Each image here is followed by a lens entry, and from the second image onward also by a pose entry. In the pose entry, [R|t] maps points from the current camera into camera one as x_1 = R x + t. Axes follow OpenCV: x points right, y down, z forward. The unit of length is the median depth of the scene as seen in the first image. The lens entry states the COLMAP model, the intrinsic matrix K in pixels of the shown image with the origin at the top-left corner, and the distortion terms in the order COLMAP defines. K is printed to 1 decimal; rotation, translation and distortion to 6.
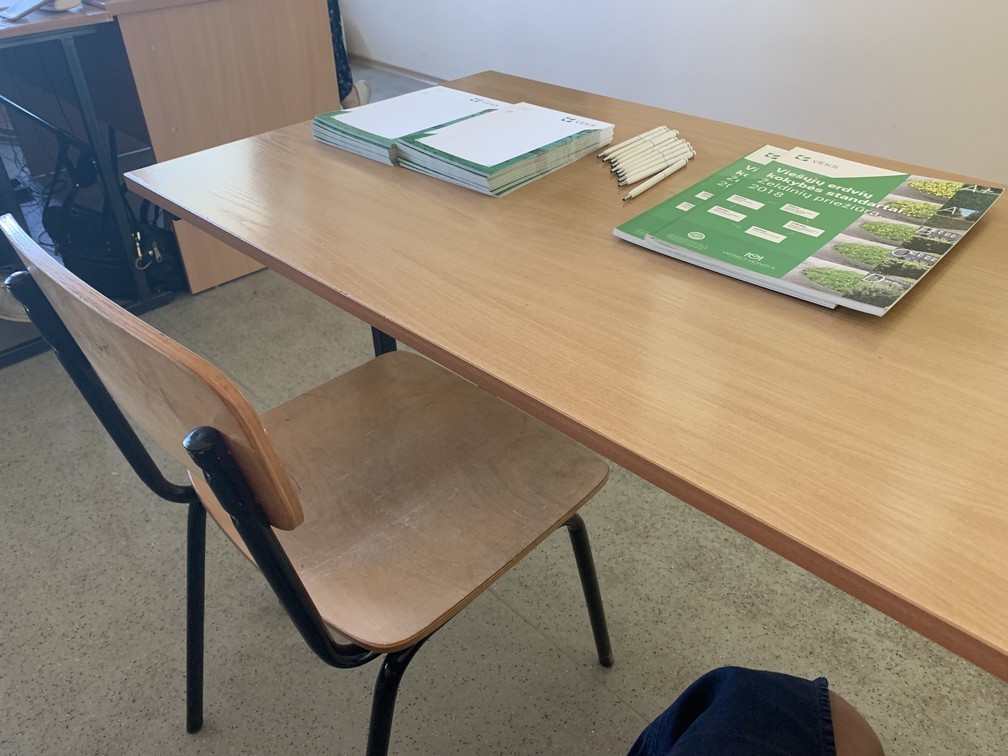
lens RADIAL K [[761.4, 0, 503.6], [0, 761.4, 397.8], [0, 0, 1]] dist [-0.011232, 0.004343]
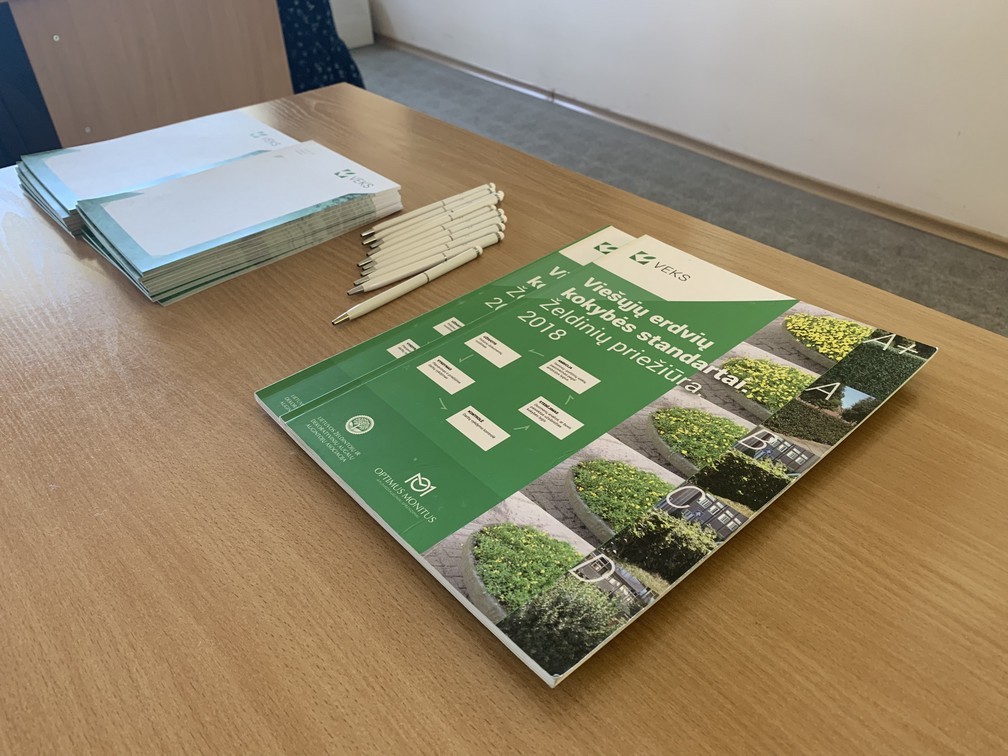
lens RADIAL K [[817.2, 0, 504.0], [0, 817.2, 378.0], [0, 0, 1]] dist [0.030725, -0.006539]
pose [[0.996300, 0.042206, -0.074861, 0.373939], [-0.043943, 0.998798, -0.021708, -0.219524], [0.073854, 0.024917, 0.996958, 0.354458]]
